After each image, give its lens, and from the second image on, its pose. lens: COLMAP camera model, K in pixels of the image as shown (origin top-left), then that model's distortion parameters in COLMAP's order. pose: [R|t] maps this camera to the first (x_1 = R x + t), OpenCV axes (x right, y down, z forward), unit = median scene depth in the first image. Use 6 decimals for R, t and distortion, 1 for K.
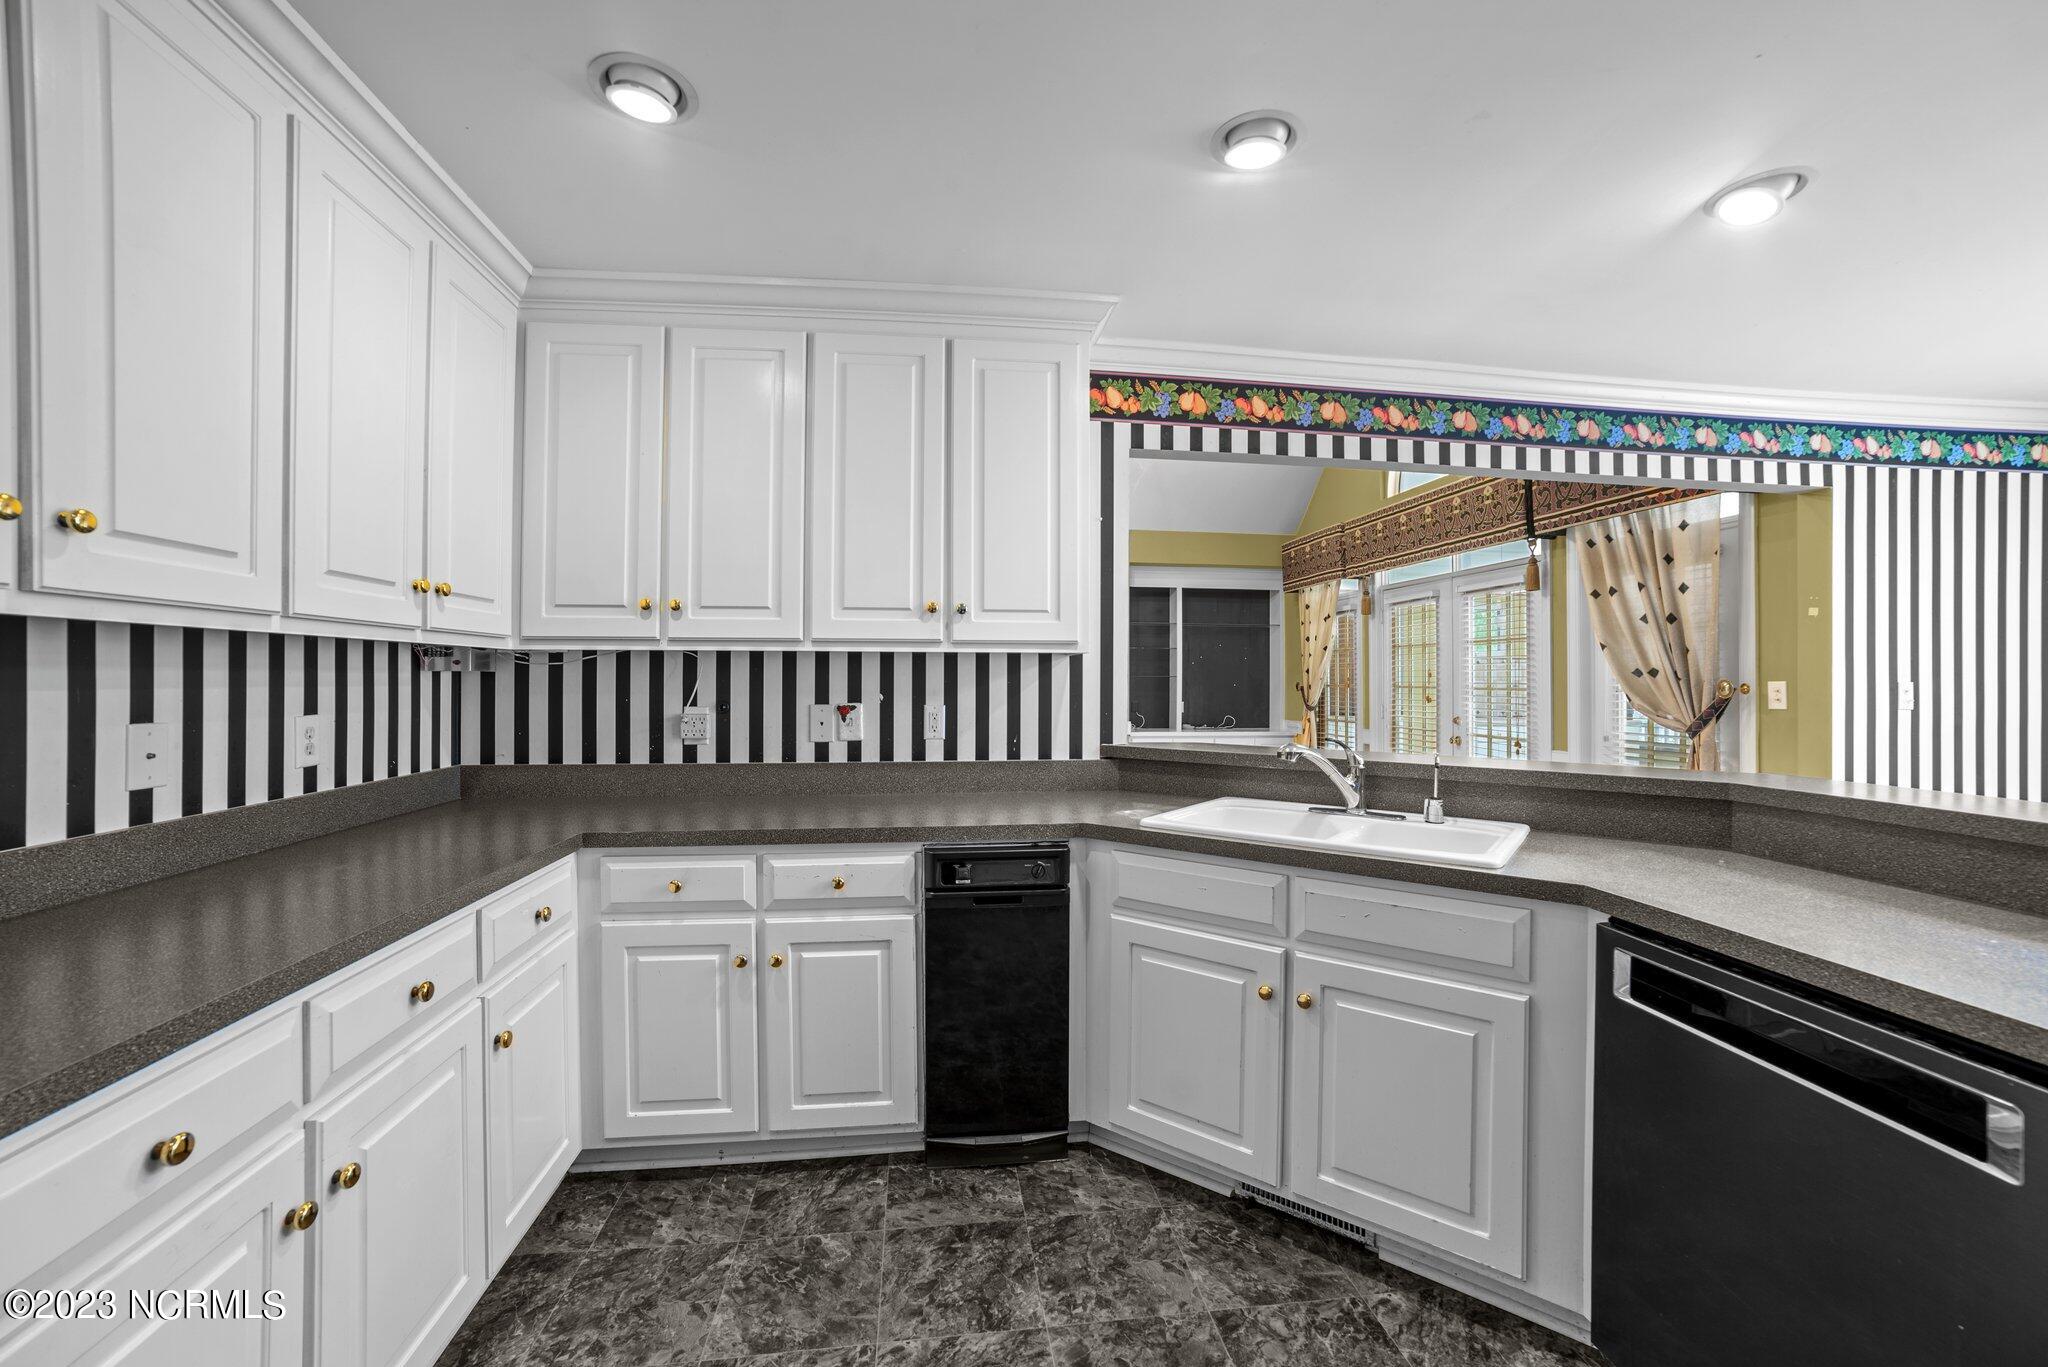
lens RADIAL K [[842.4, 0, 1022.5], [0, 842.4, 677.8], [0, 0, 1]] dist [-0.044701, 0.022021]
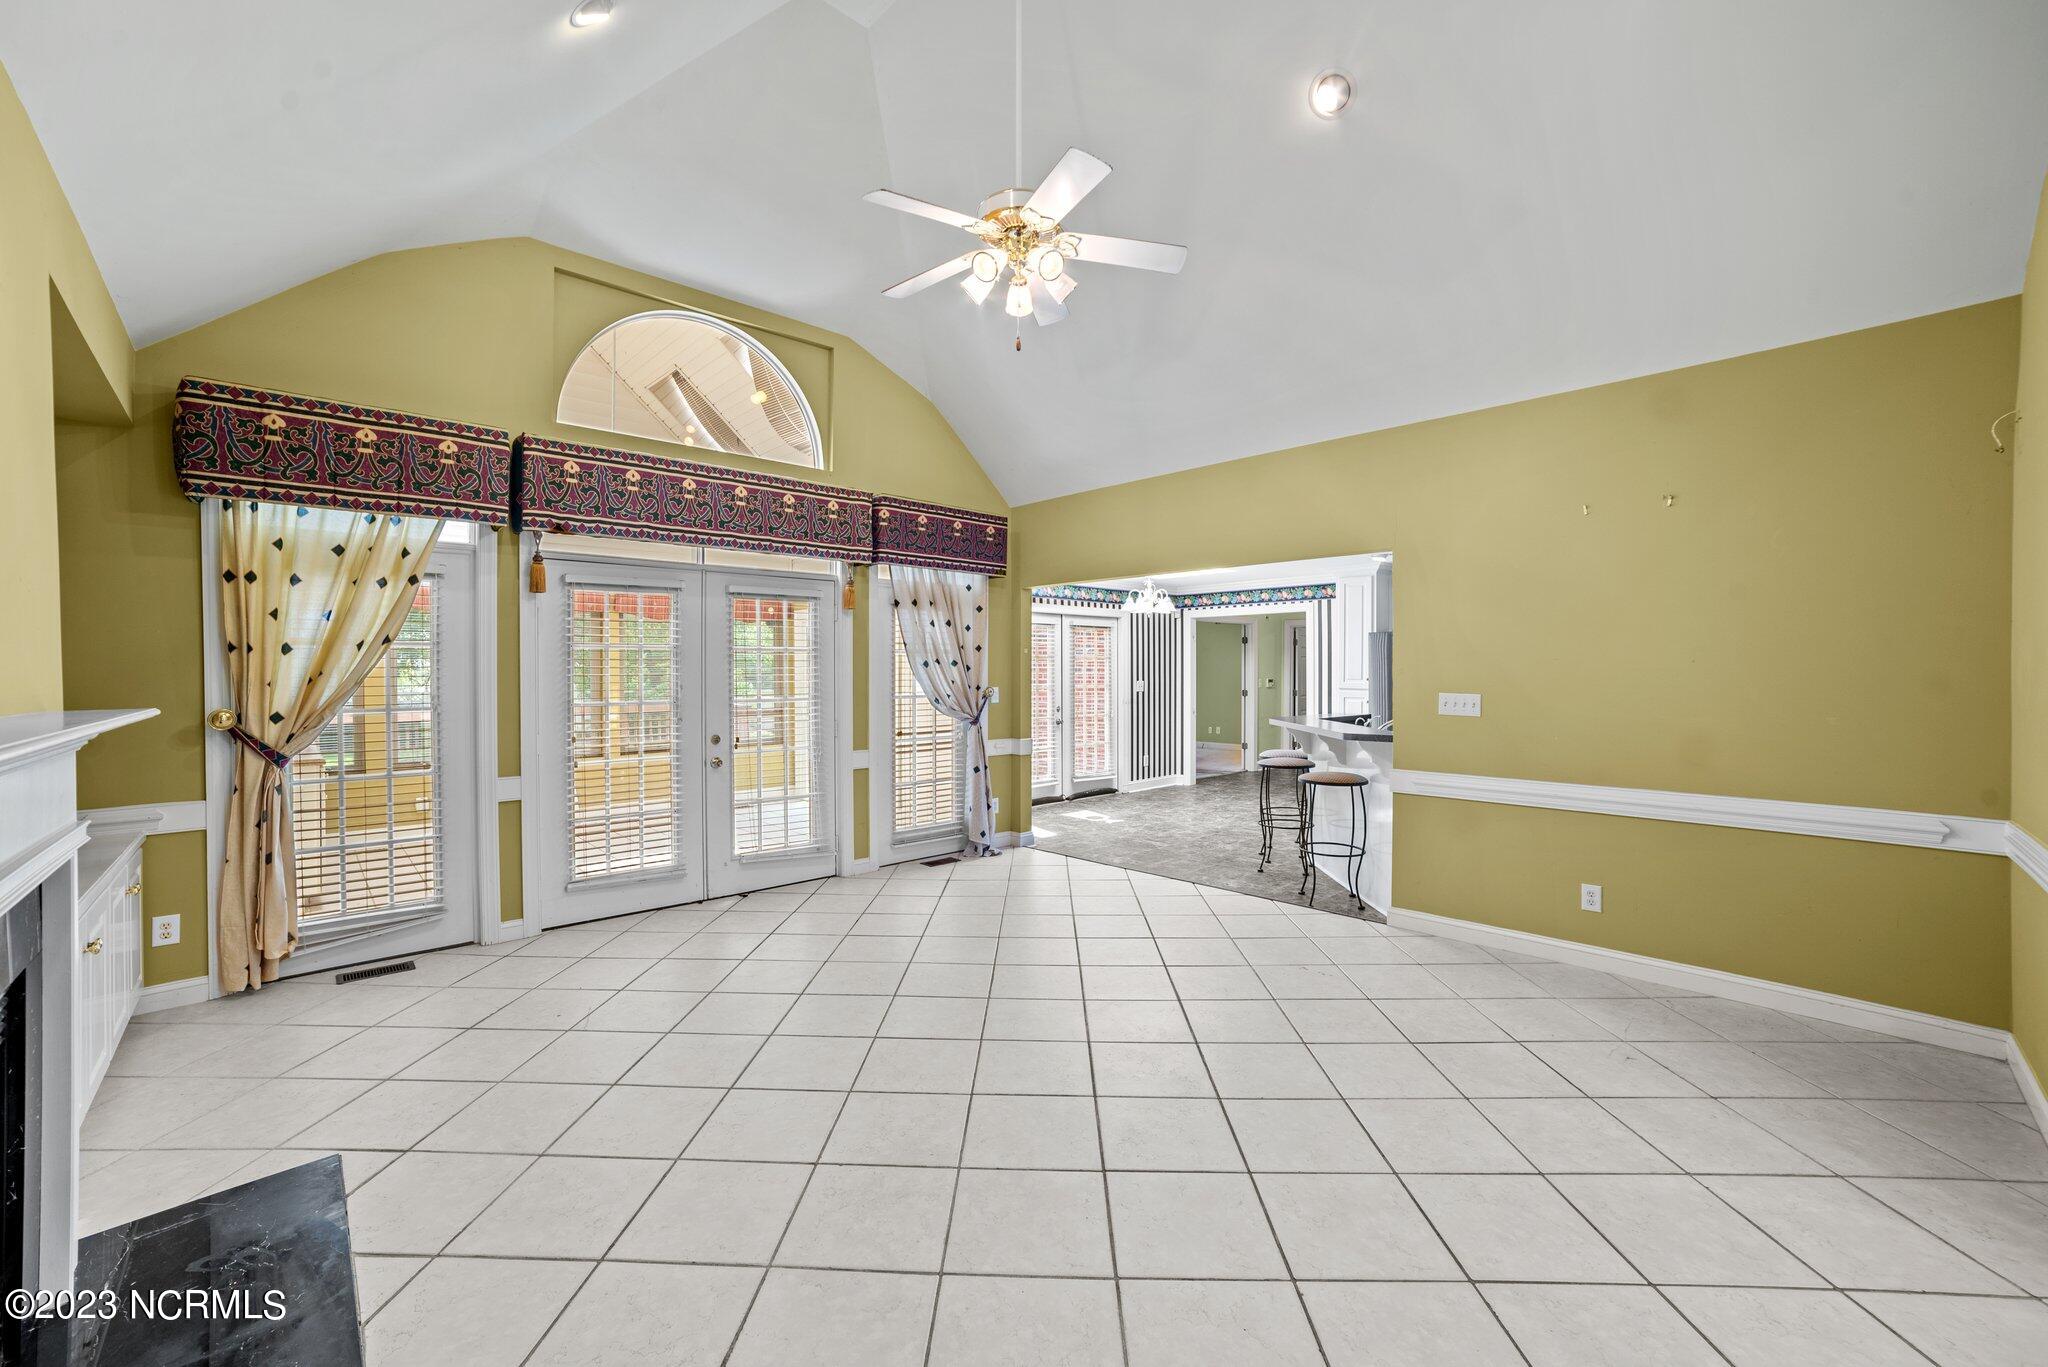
lens RADIAL K [[810.2, 0, 1032.4], [0, 810.2, 668.3], [0, 0, 1]] dist [-0.056586, 0.018848]
pose [[-0.590267, 0.007979, 0.807169, -0.293473], [0.005844, 0.999967, -0.005612, -0.013605], [-0.807187, 0.001404, -0.590294, 1.054182]]
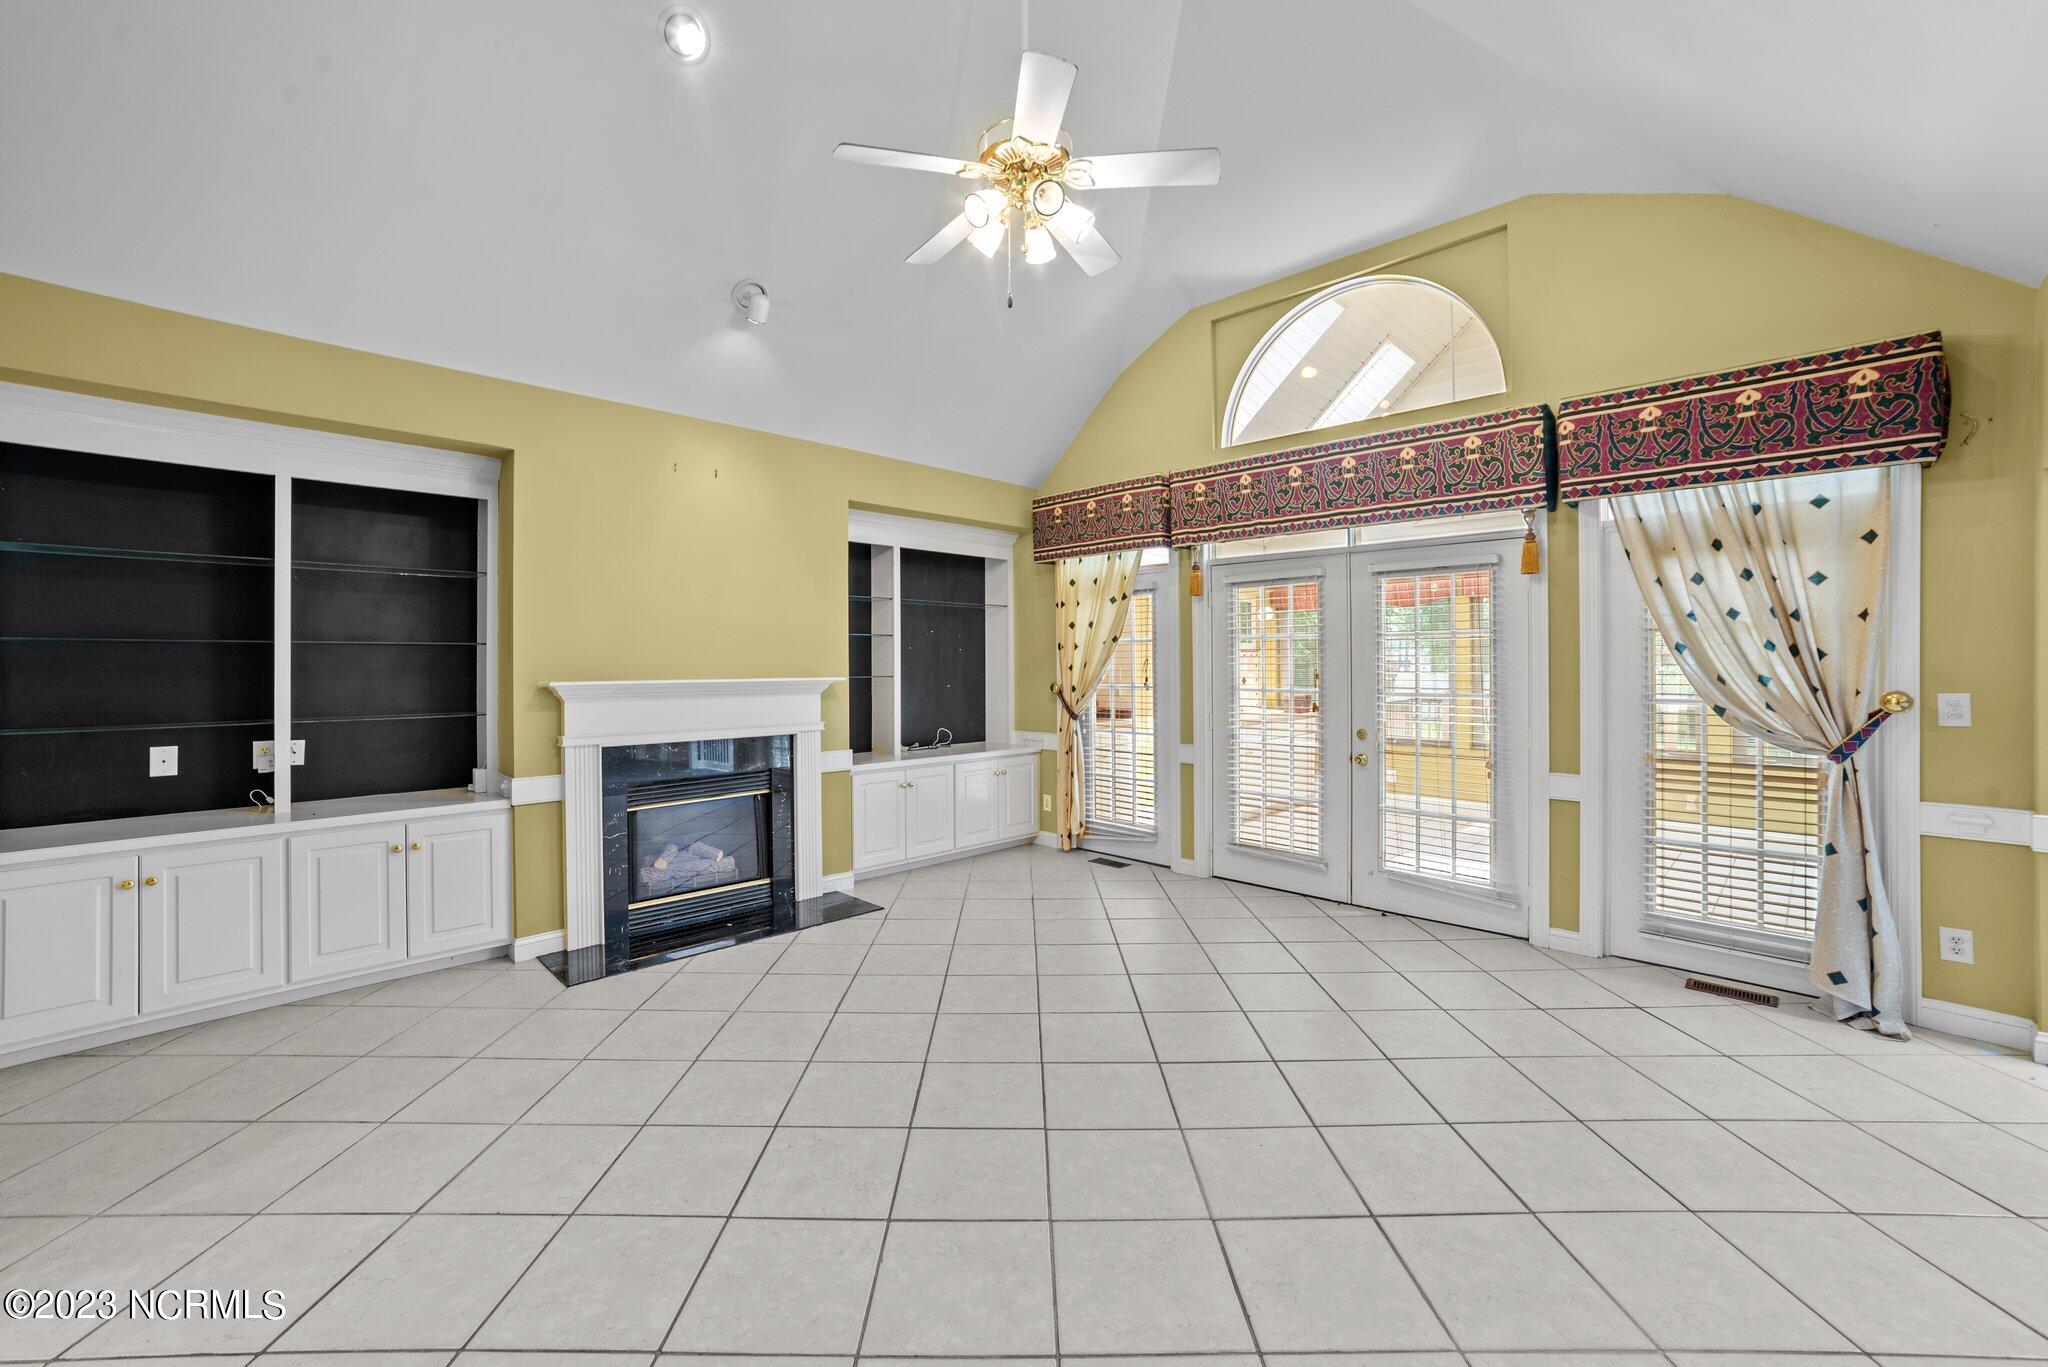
lens RADIAL K [[836.5, 0, 1021.2], [0, 836.5, 656.2], [0, 0, 1]] dist [-0.039519, 0.021045]
pose [[0.786946, -0.001738, 0.617019, -0.190454], [0.004740, 0.999984, -0.003228, -0.018879], [-0.617004, 0.005465, 0.786941, 0.495478]]
